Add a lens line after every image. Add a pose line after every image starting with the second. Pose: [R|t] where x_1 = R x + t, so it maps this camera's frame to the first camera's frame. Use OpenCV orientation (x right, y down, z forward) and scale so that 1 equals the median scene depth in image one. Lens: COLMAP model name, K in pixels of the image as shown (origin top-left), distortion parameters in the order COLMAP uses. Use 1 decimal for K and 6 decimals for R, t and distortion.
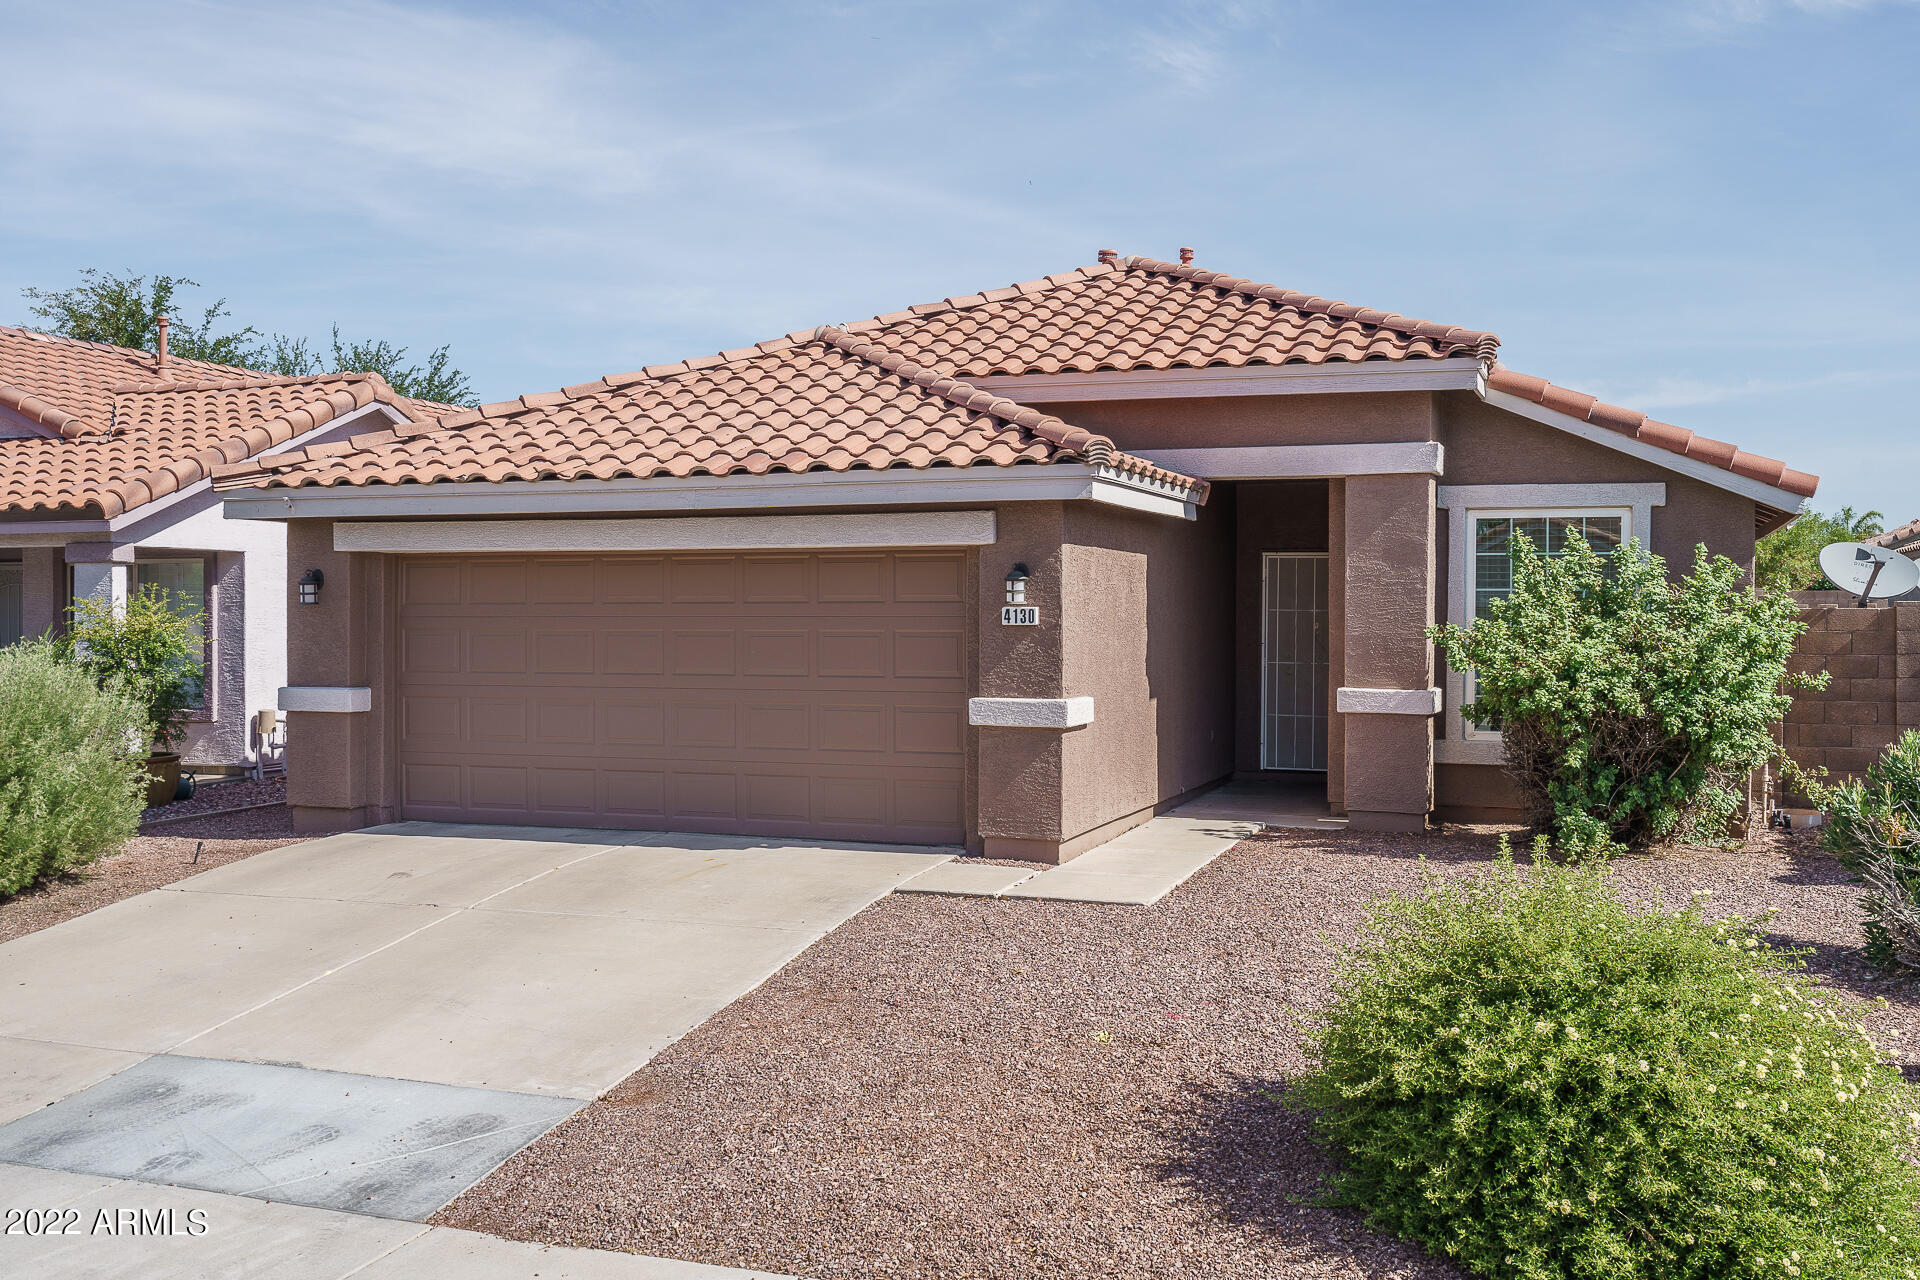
lens RADIAL K [[1806.3, 0, 957.1], [0, 1806.3, 636.0], [0, 0, 1]] dist [0.030622, 0.000000]
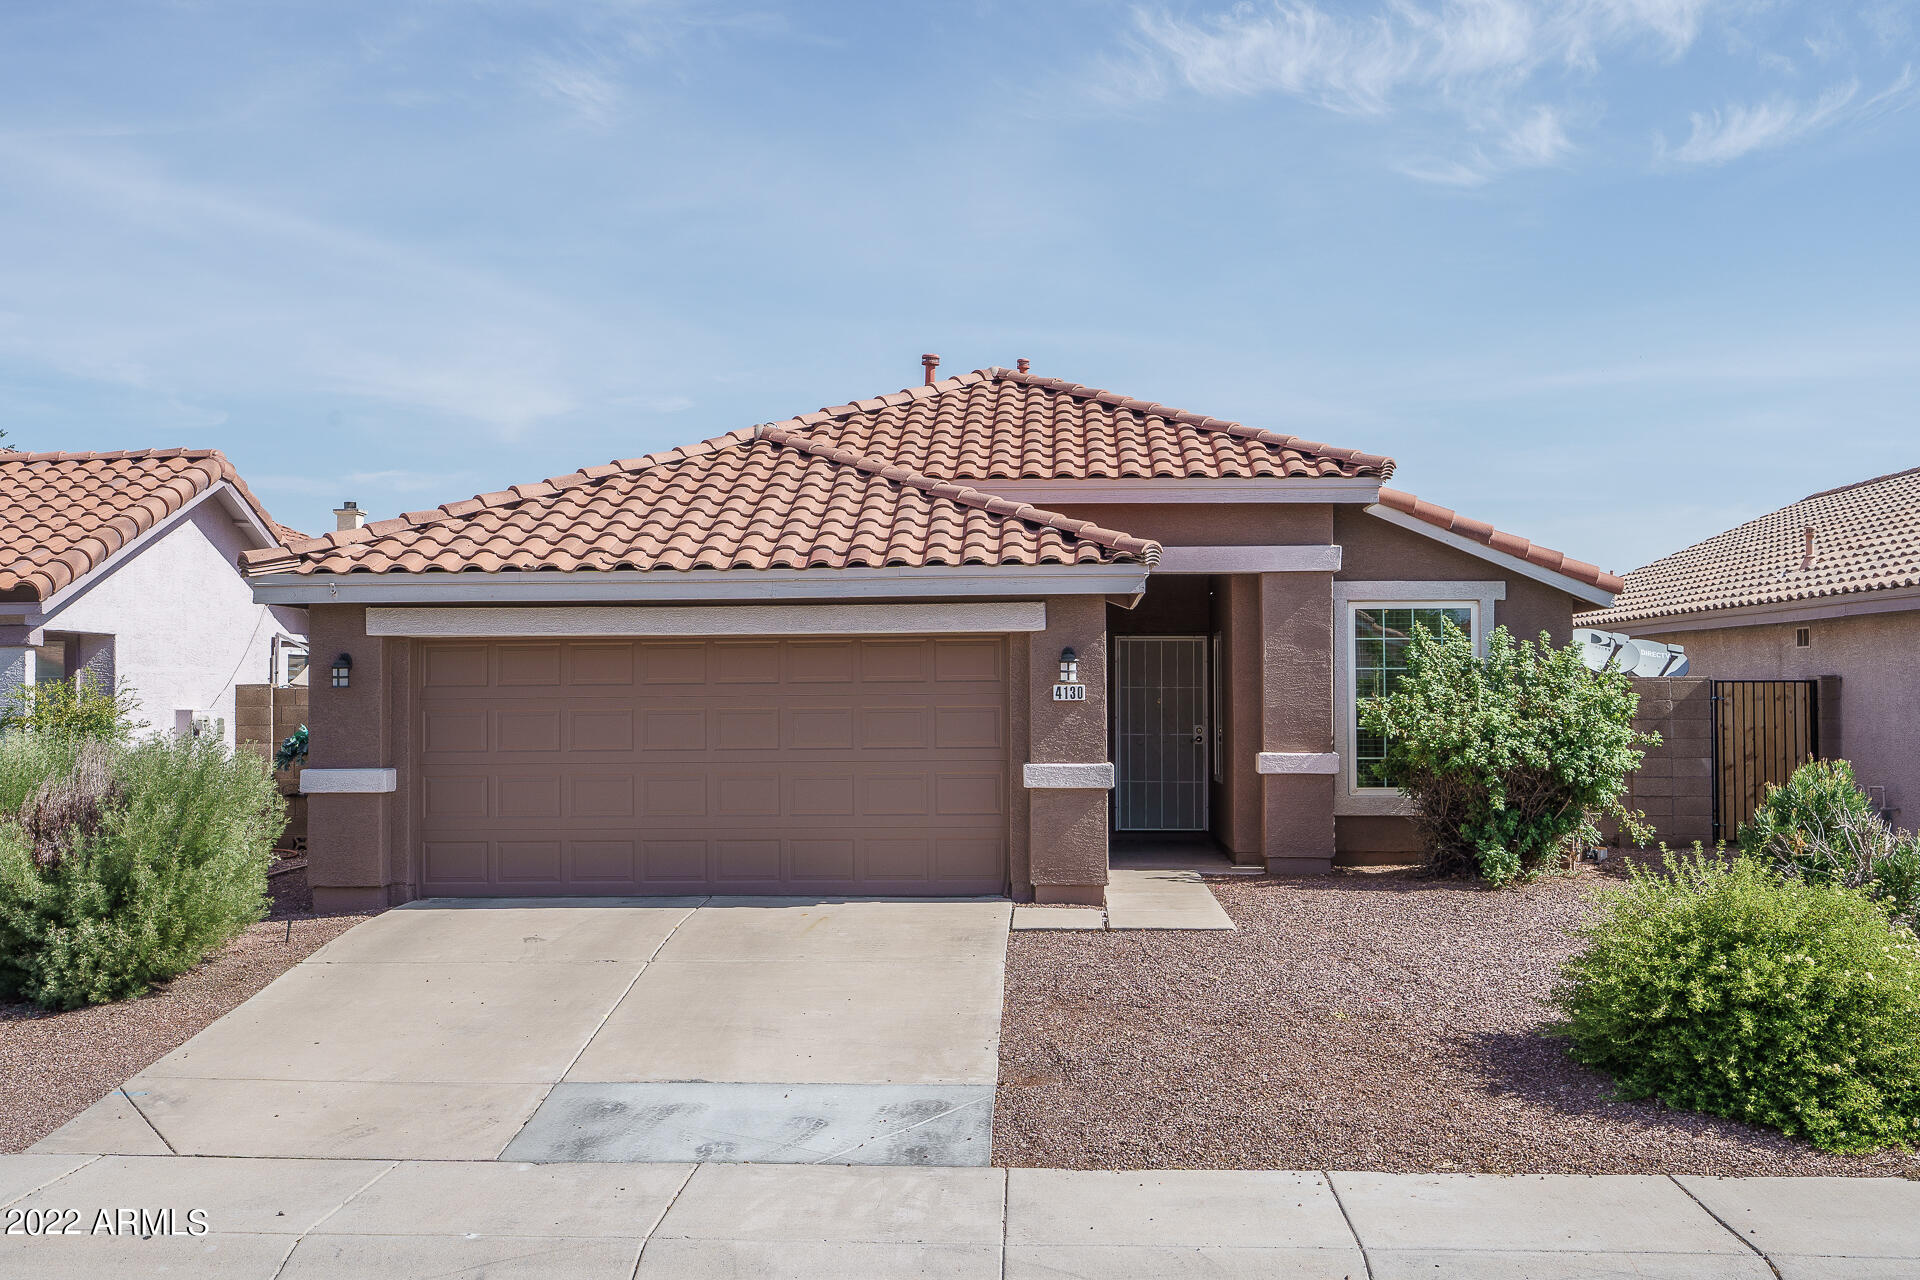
lens RADIAL K [[1949.7, 0, 963.1], [0, 1949.7, 641.6], [0, 0, 1]] dist [0.028621, 0.000000]
pose [[0.956536, 0.000186, 0.291615, -0.358218], [0.011551, 0.999191, -0.038525, 0.003310], [-0.291386, 0.040219, 0.955760, -0.162763]]
